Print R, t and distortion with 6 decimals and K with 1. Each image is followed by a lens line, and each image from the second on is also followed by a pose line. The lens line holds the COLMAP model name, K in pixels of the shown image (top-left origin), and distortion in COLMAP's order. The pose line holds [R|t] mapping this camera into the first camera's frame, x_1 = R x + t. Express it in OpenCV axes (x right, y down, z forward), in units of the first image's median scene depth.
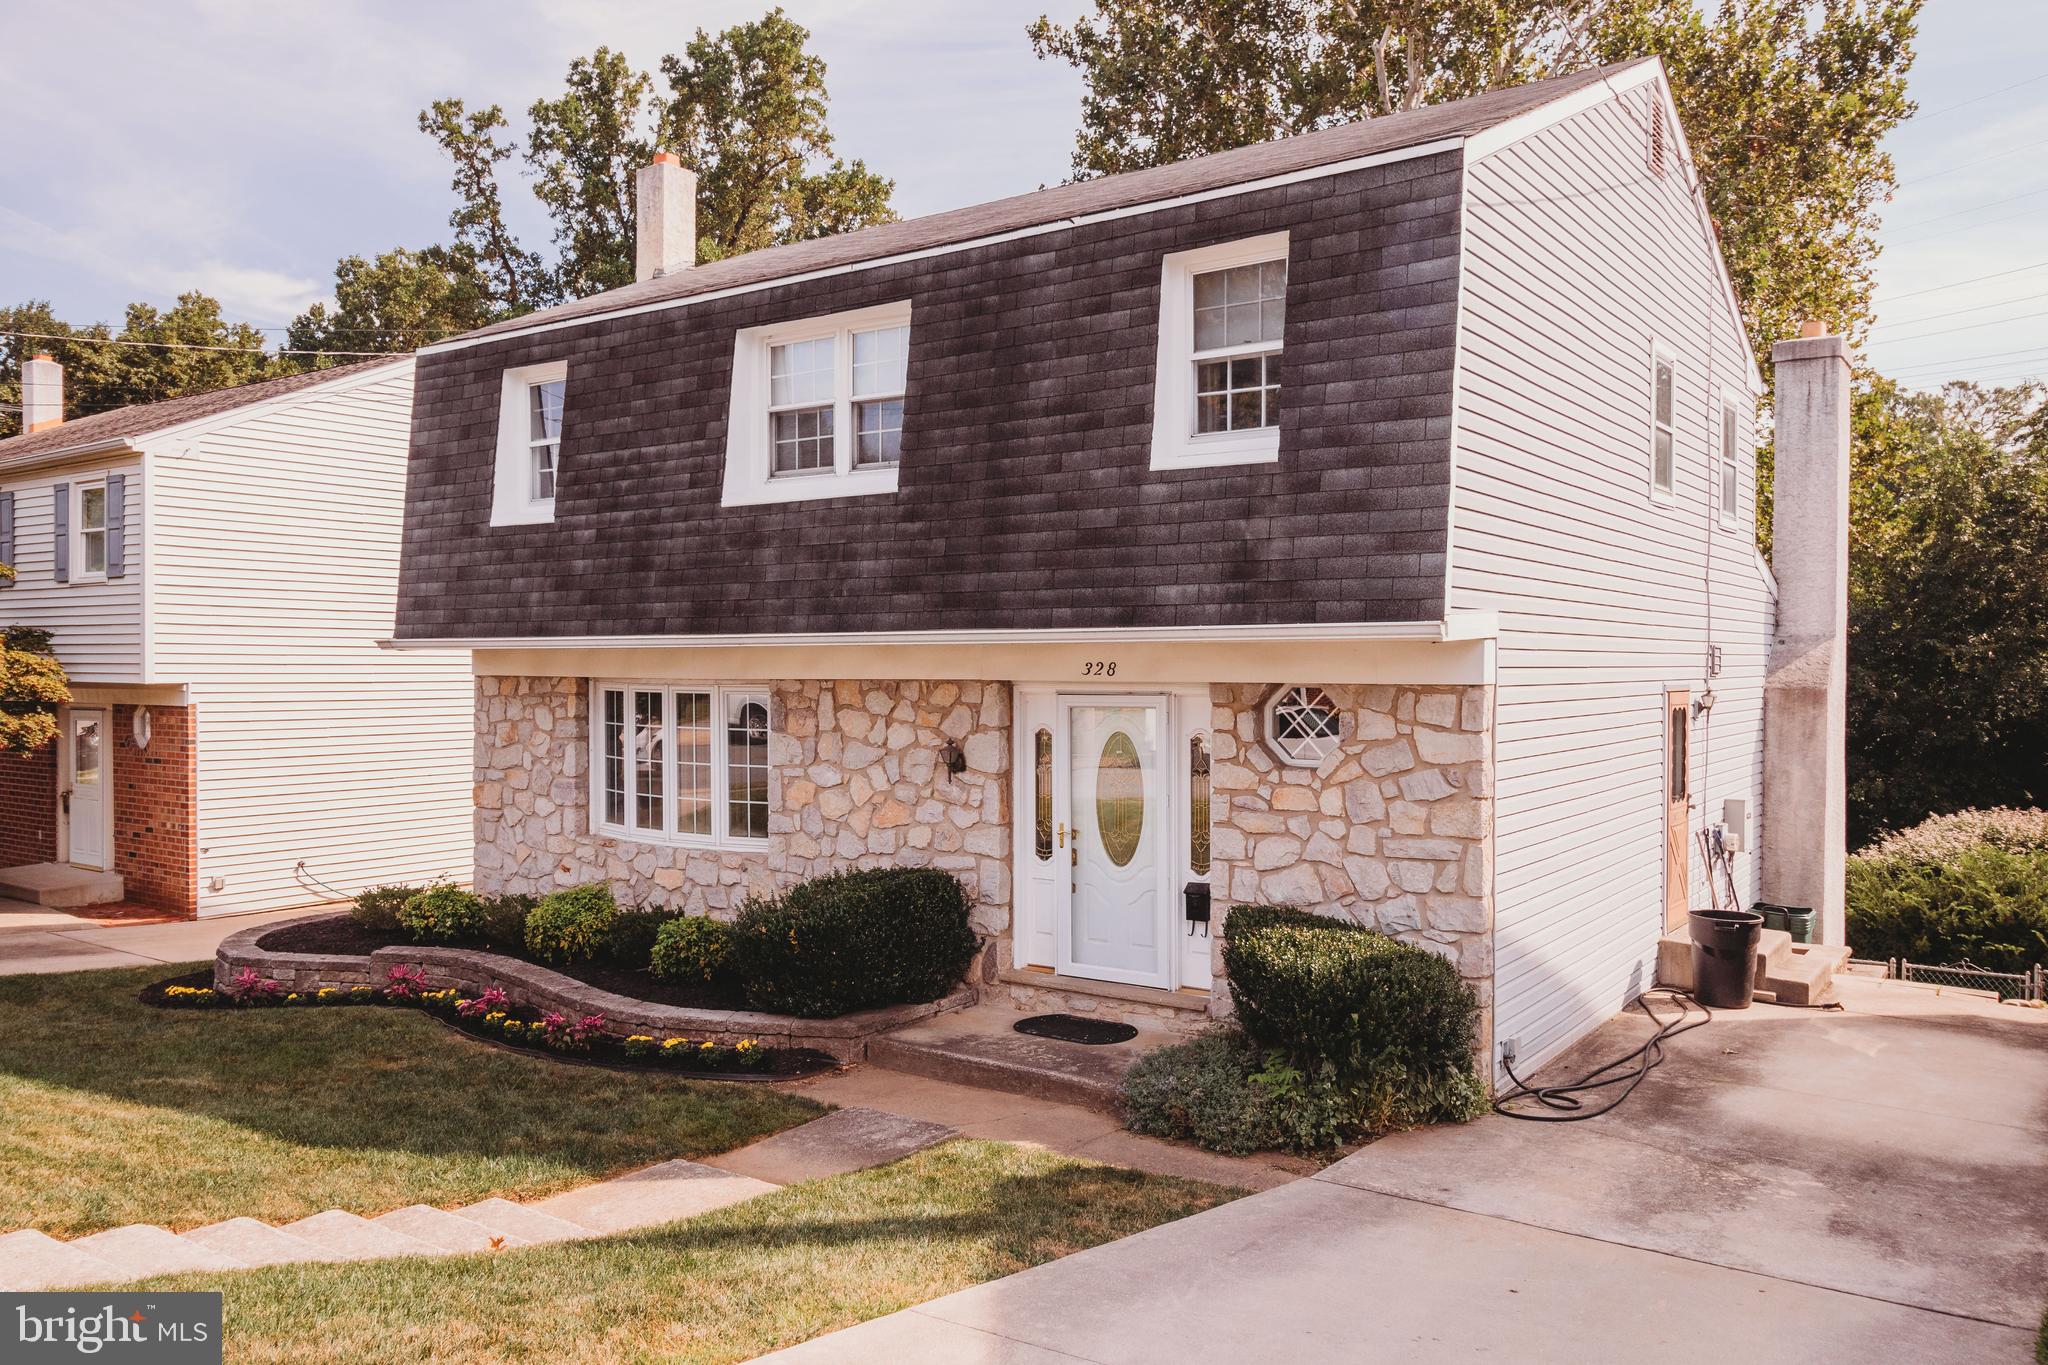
lens RADIAL K [[1547.0, 0, 1016.4], [0, 1547.0, 675.6], [0, 0, 1]] dist [0.010086, -0.005367]
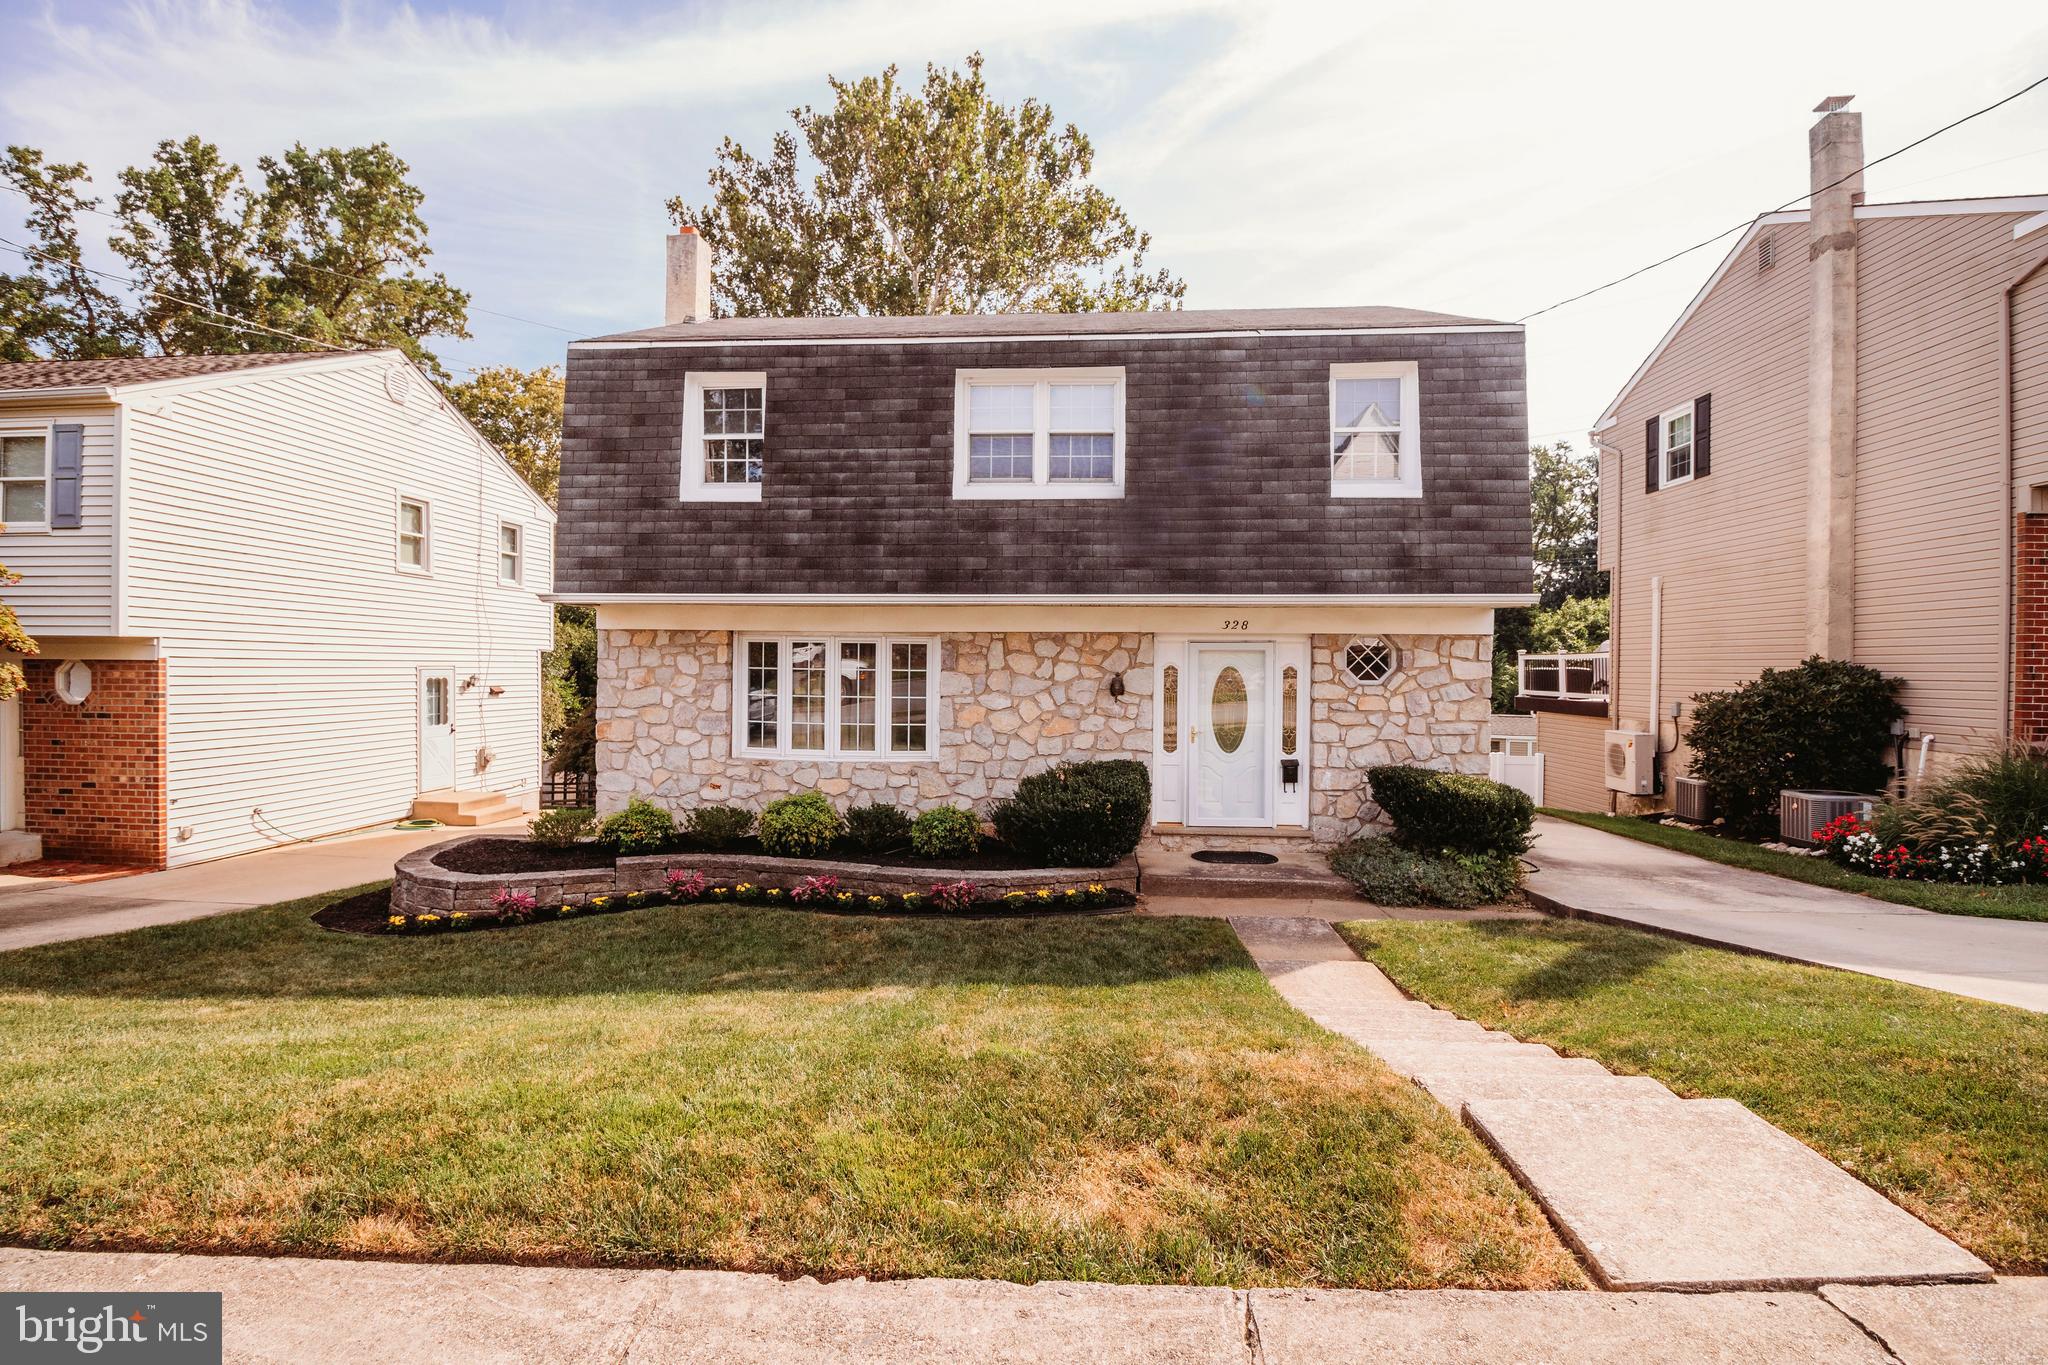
lens RADIAL K [[957.8, 0, 1021.1], [0, 957.8, 678.3], [0, 0, 1]] dist [-0.002318, -0.010765]
pose [[0.852752, 0.001344, 0.522314, -0.624121], [-0.003241, 0.999991, 0.002718, 0.046673], [-0.522306, -0.004011, 0.852749, 0.290068]]
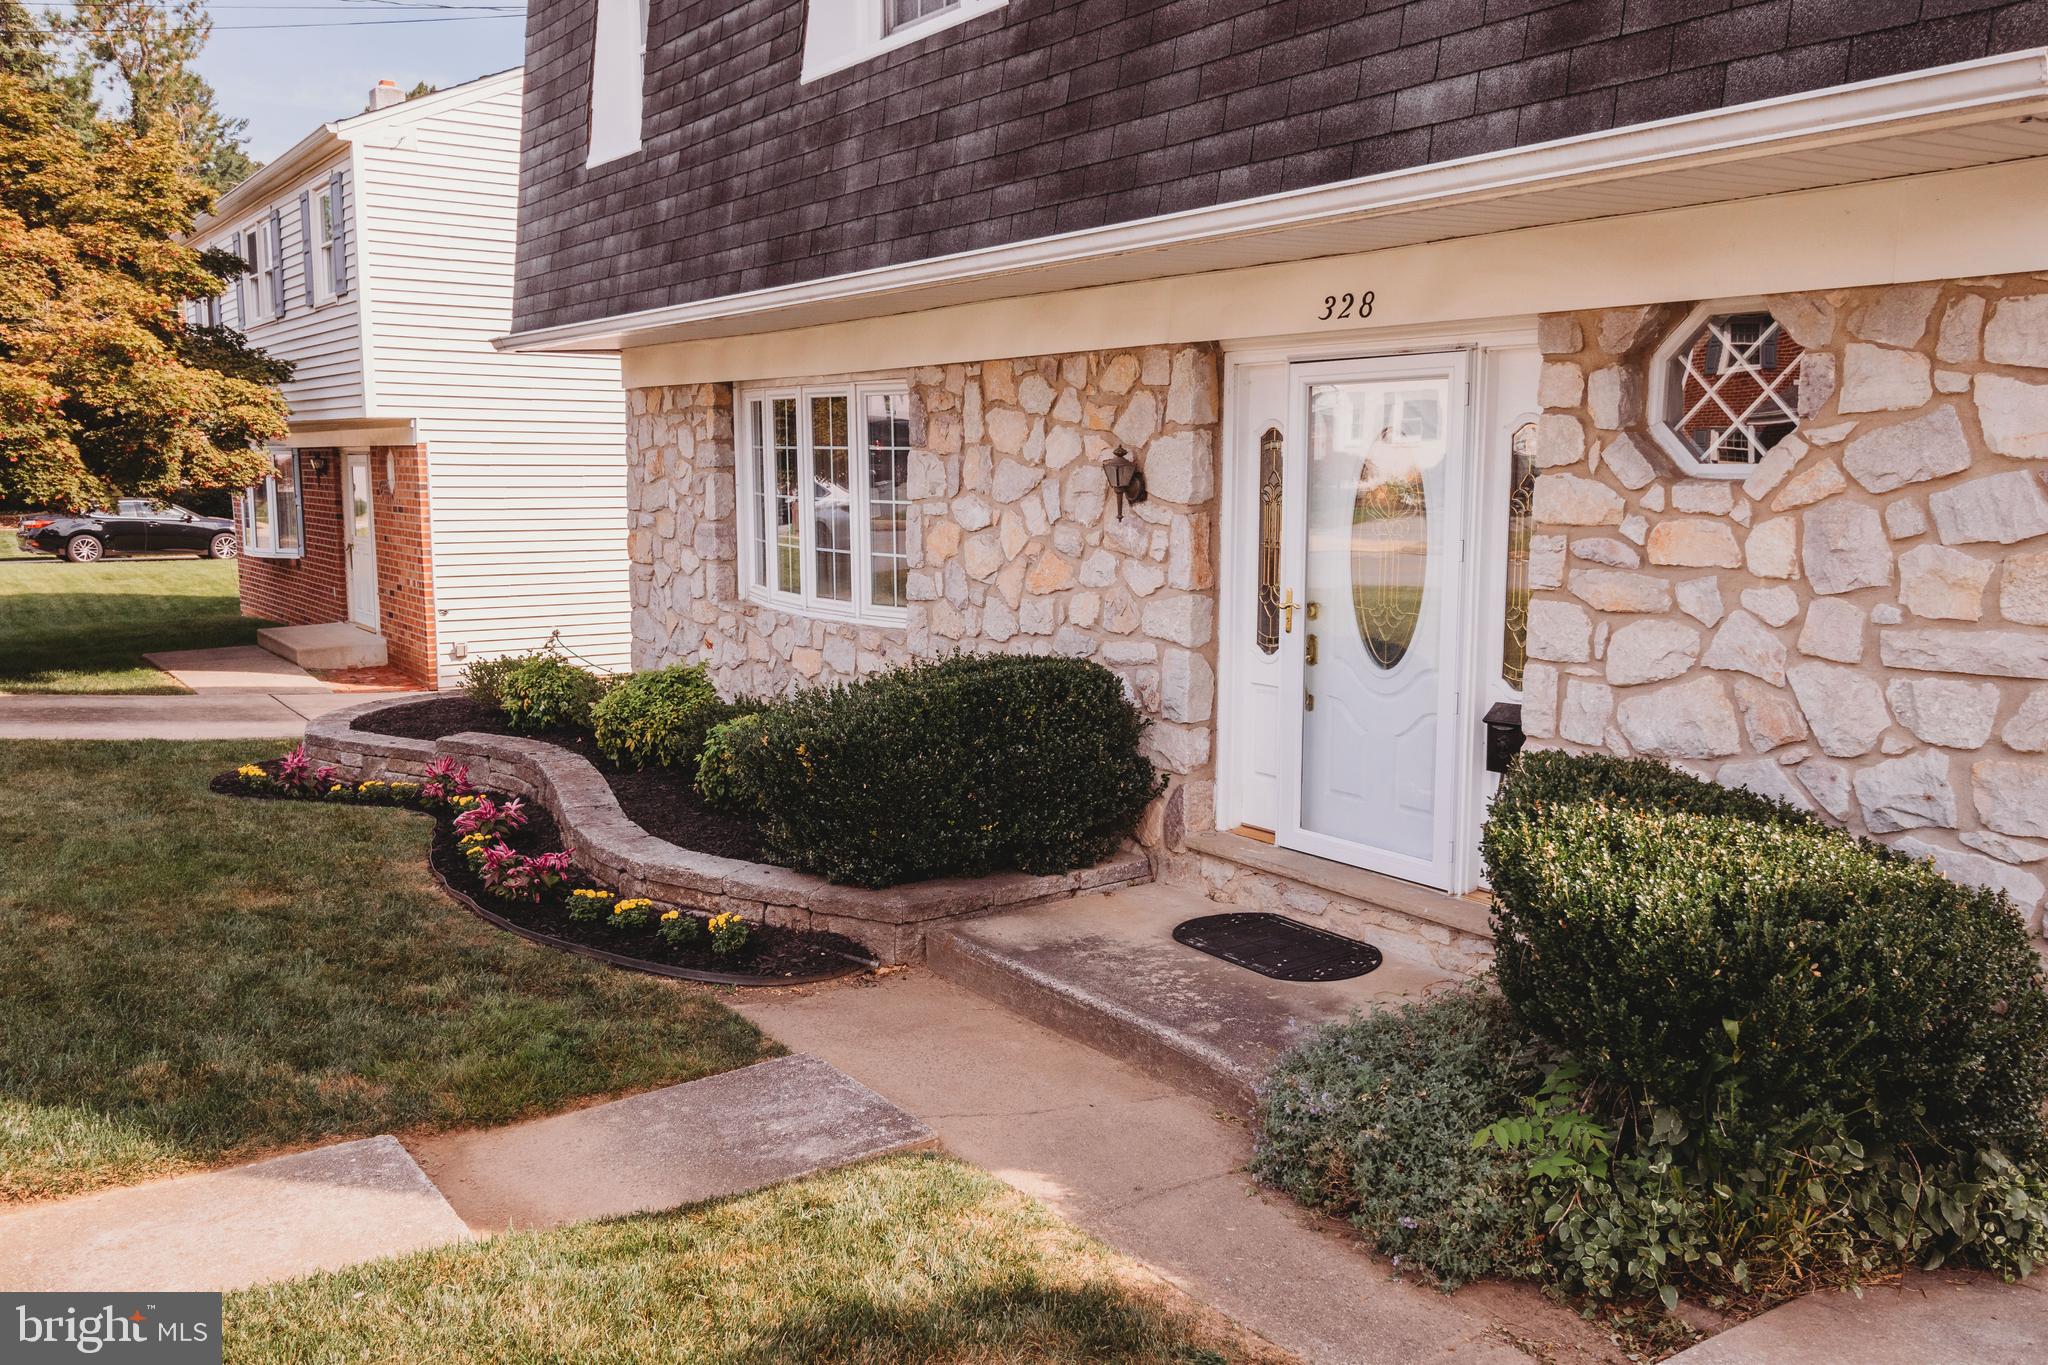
lens RADIAL K [[1621.6, 0, 1003.2], [0, 1621.6, 682.3], [0, 0, 1]] dist [0.013803, -0.007688]
pose [[0.942817, 0.048226, -0.329804, 0.133040], [-0.005695, 0.991664, 0.128726, 0.053553], [0.333263, -0.119486, 0.935232, 0.404320]]
